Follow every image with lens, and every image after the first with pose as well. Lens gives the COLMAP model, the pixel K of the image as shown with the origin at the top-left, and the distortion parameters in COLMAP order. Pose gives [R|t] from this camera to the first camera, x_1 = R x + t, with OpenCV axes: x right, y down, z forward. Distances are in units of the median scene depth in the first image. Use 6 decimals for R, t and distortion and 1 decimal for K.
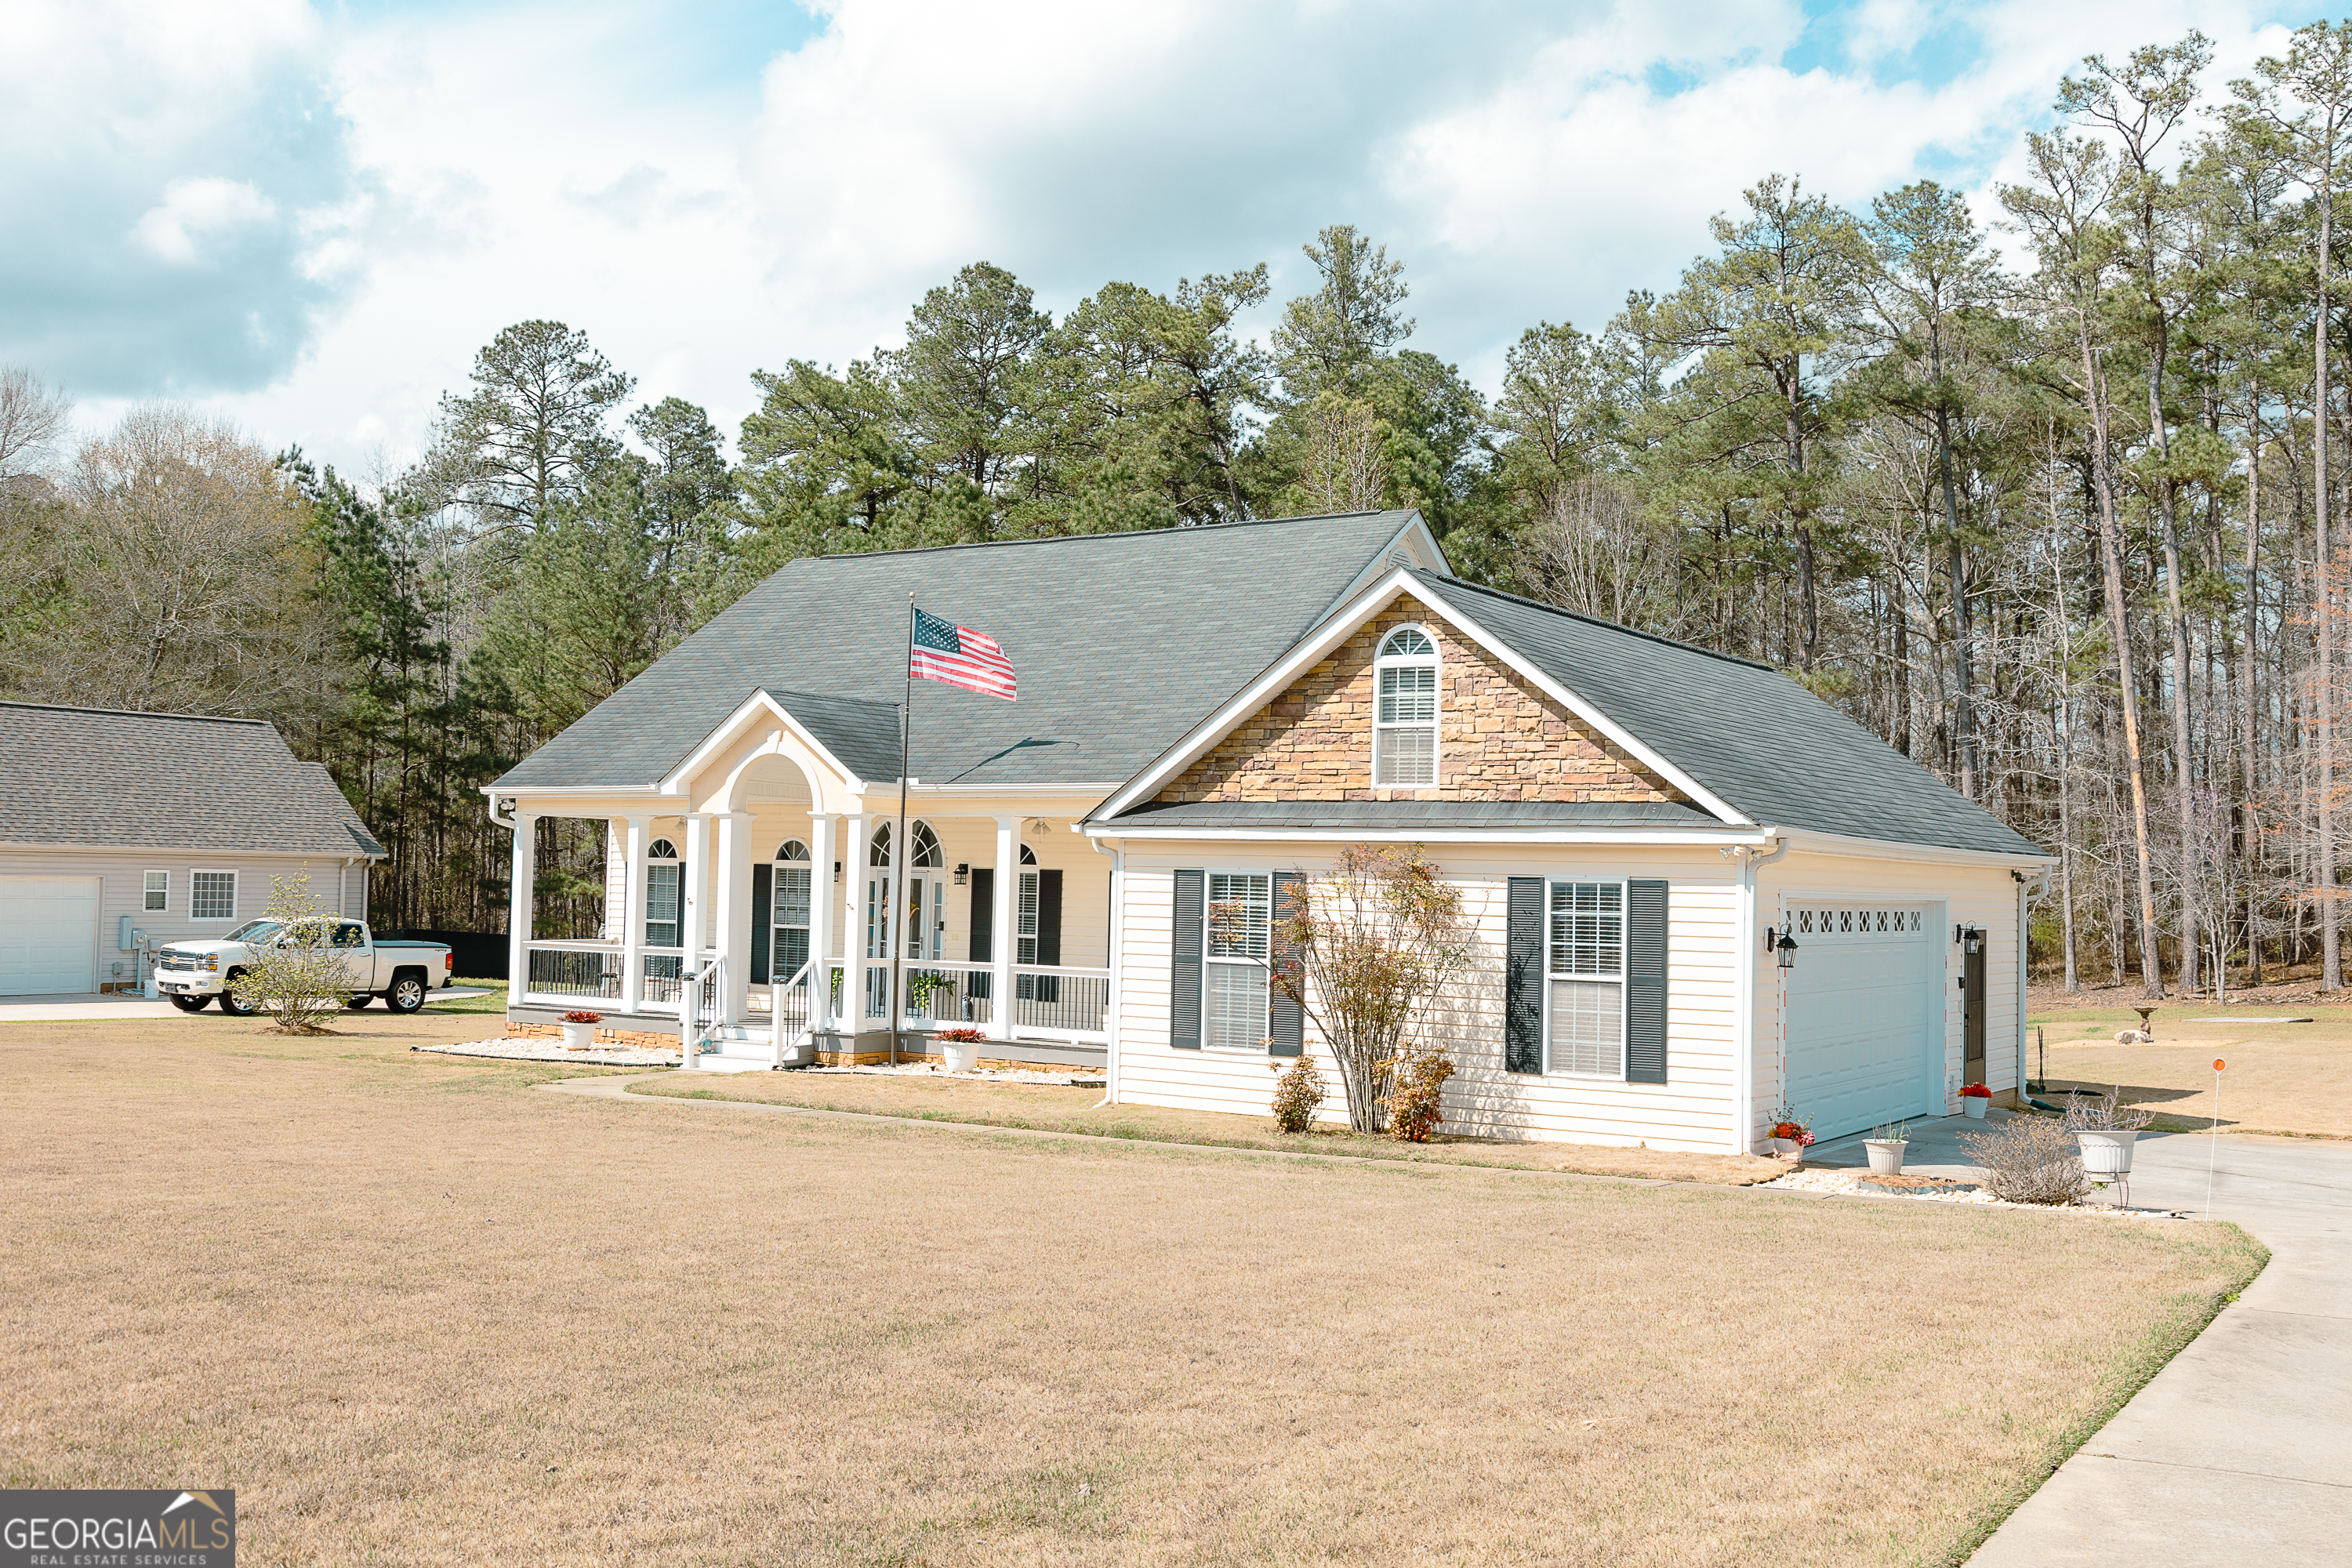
lens RADIAL K [[2242.2, 0, 1172.4], [0, 2242.2, 773.3], [0, 0, 1]] dist [0.041208, 0.000000]
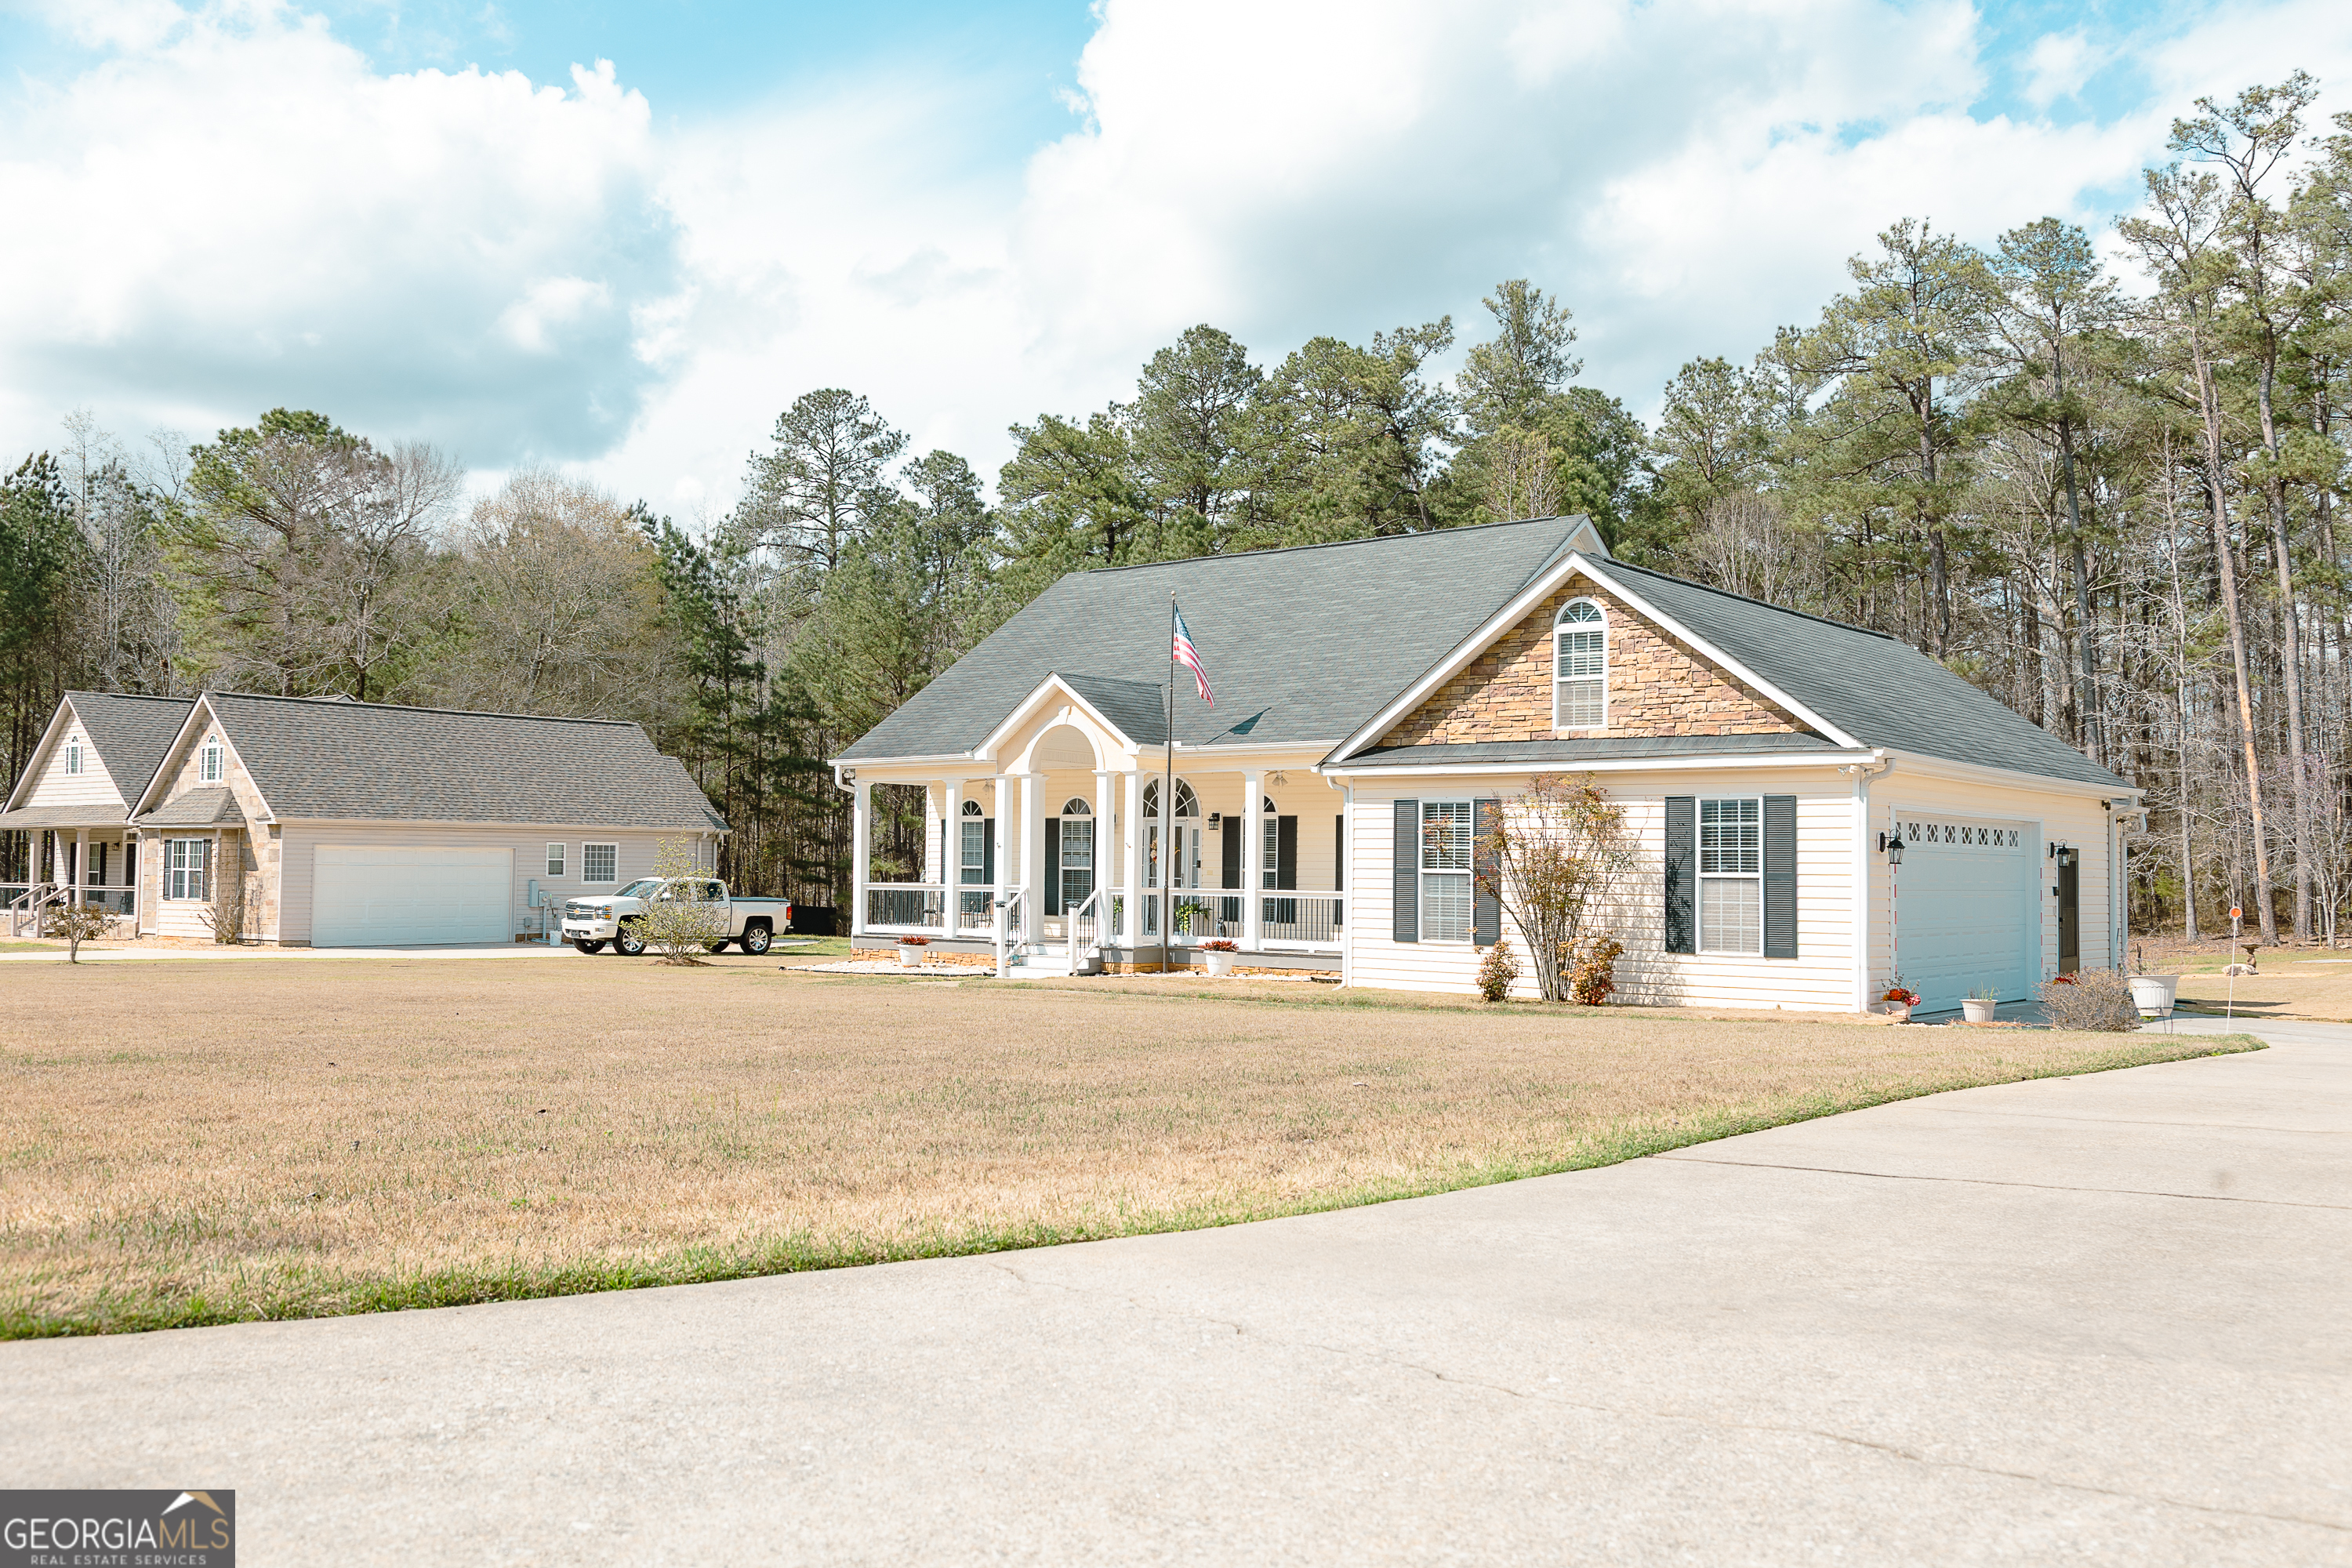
lens RADIAL K [[1989.5, 0, 1182.2], [0, 1989.5, 788.4], [0, 0, 1]] dist [0.045668, -0.014048]
pose [[0.995494, -0.016082, -0.093452, -0.003528], [0.016633, 0.999849, 0.005122, 0.007764], [0.093356, -0.006654, 0.995611, -0.032280]]
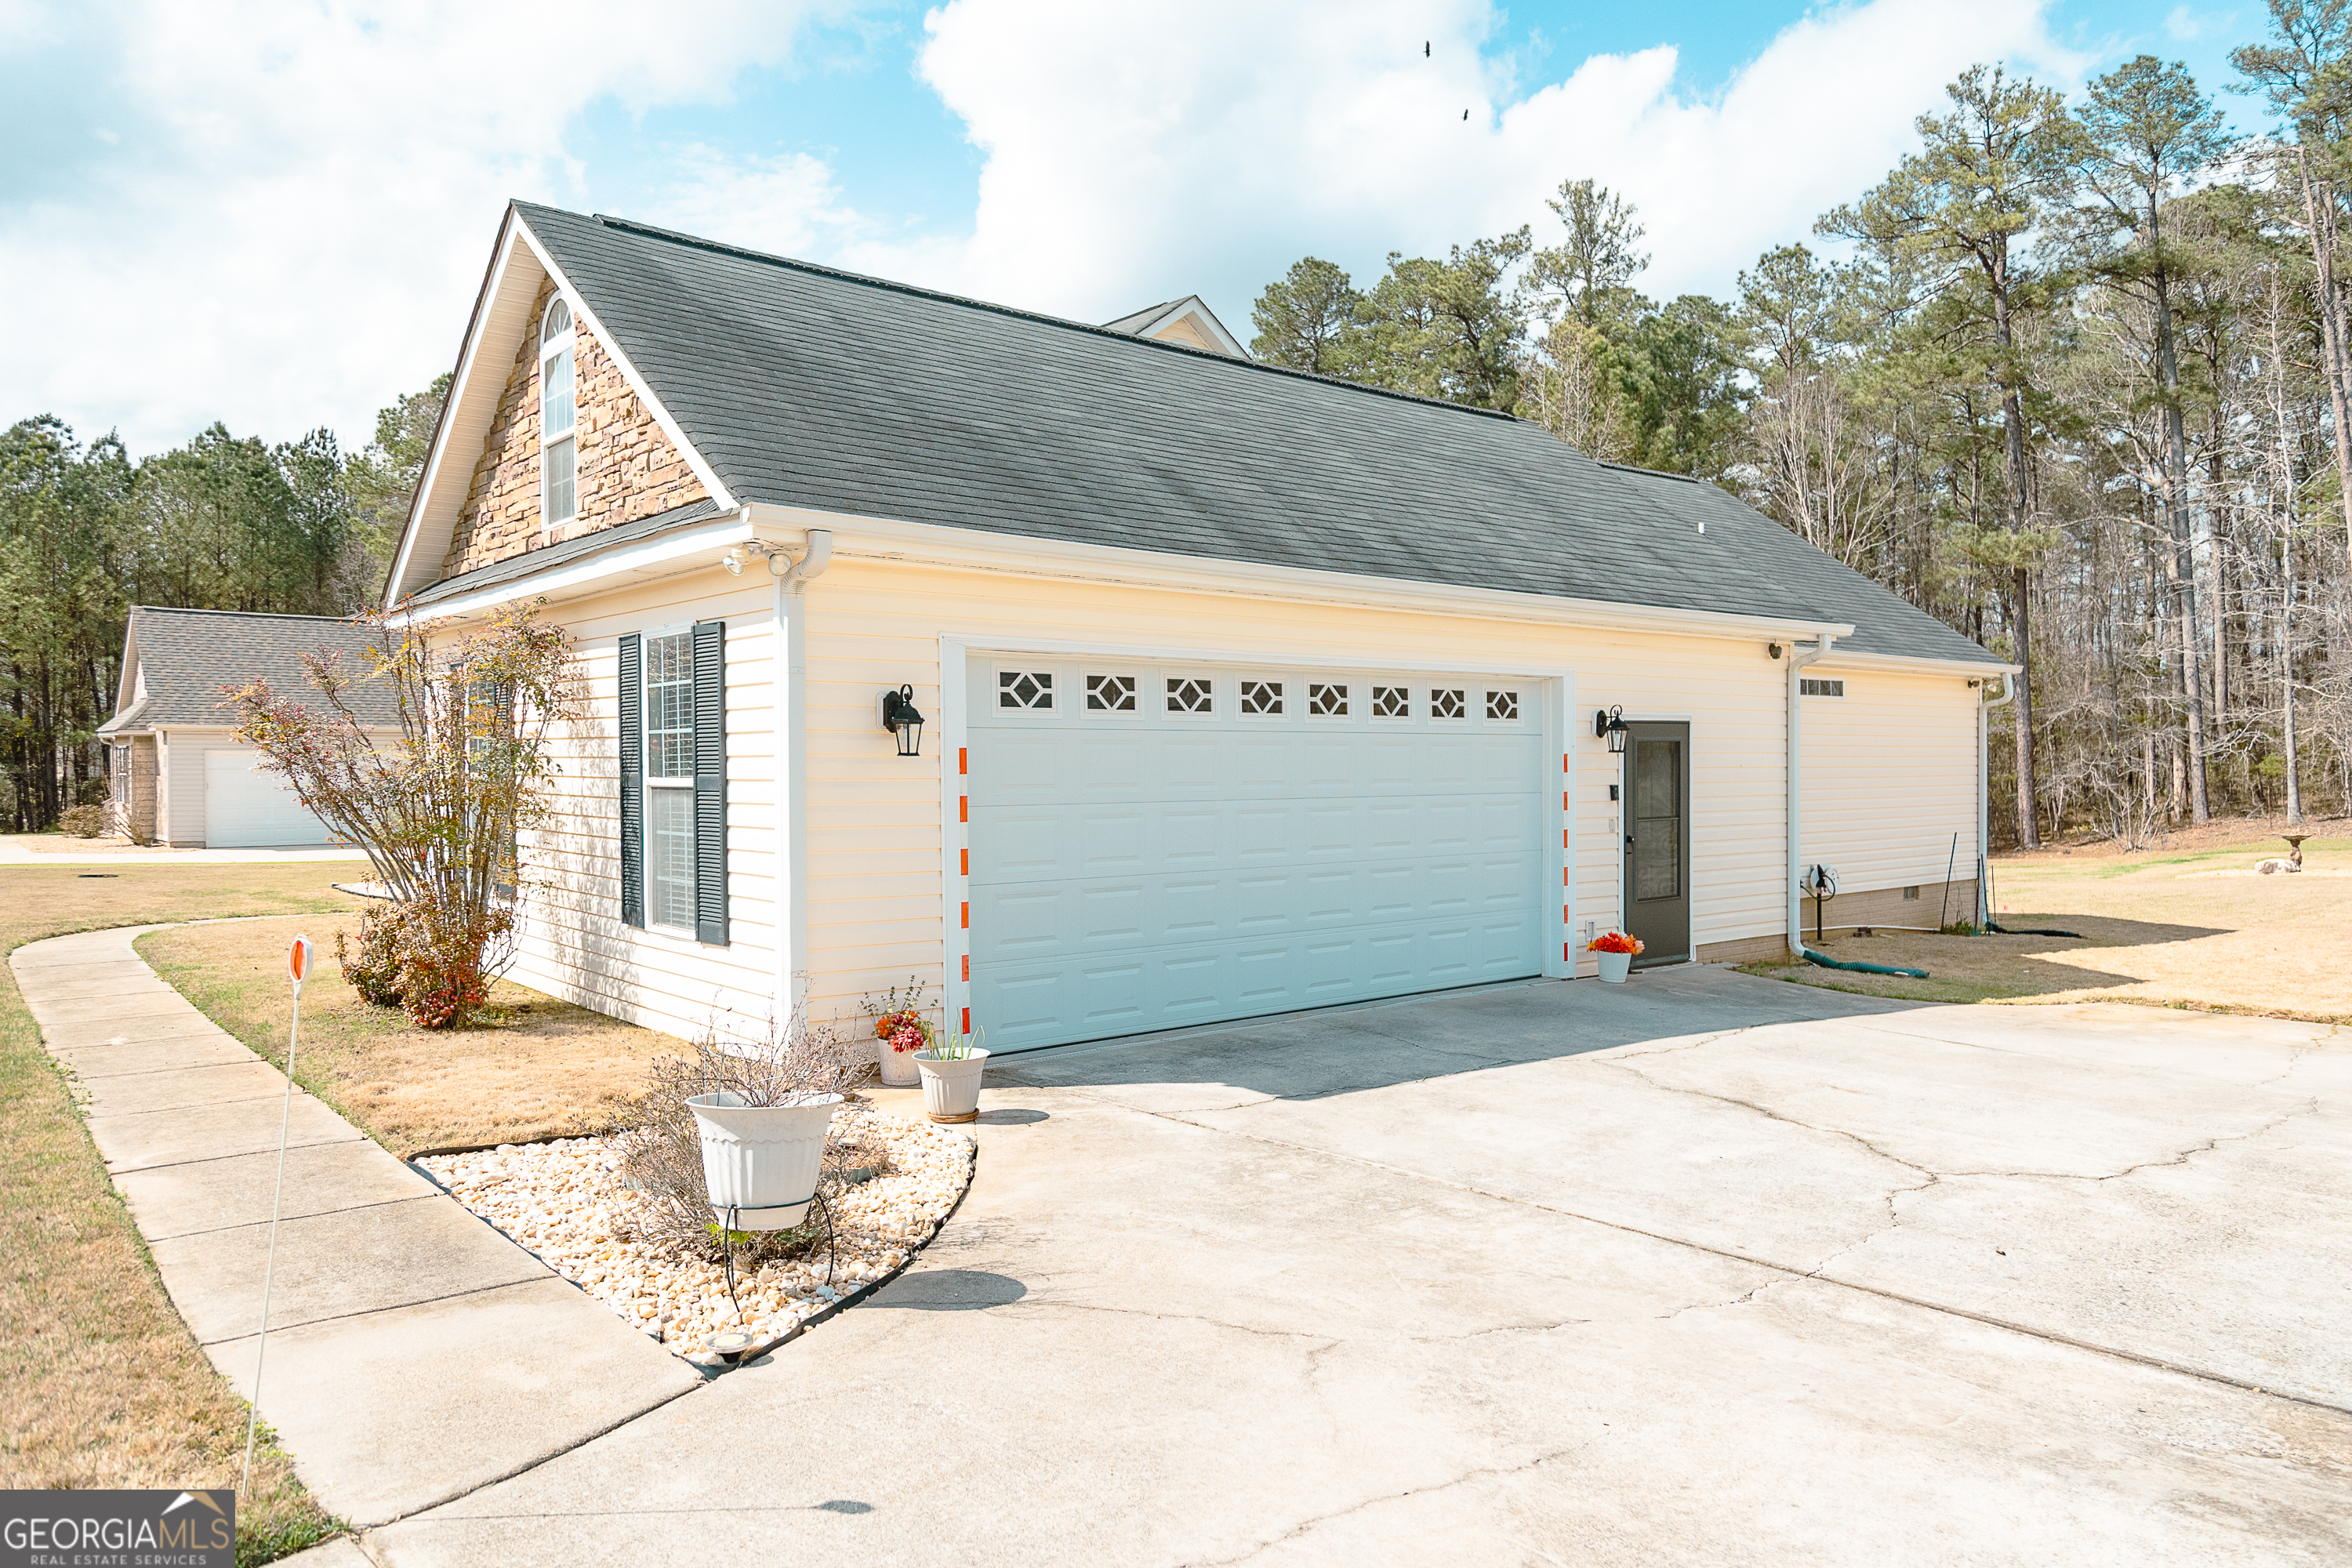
lens RADIAL K [[1567.6, 0, 1156.4], [0, 1567.6, 791.8], [0, 0, 1]] dist [0.026590, -0.022660]
pose [[0.955273, -0.018707, -0.295134, 0.110243], [0.038223, 0.997436, 0.060497, 0.017465], [0.293245, -0.069072, 0.953539, 0.148514]]
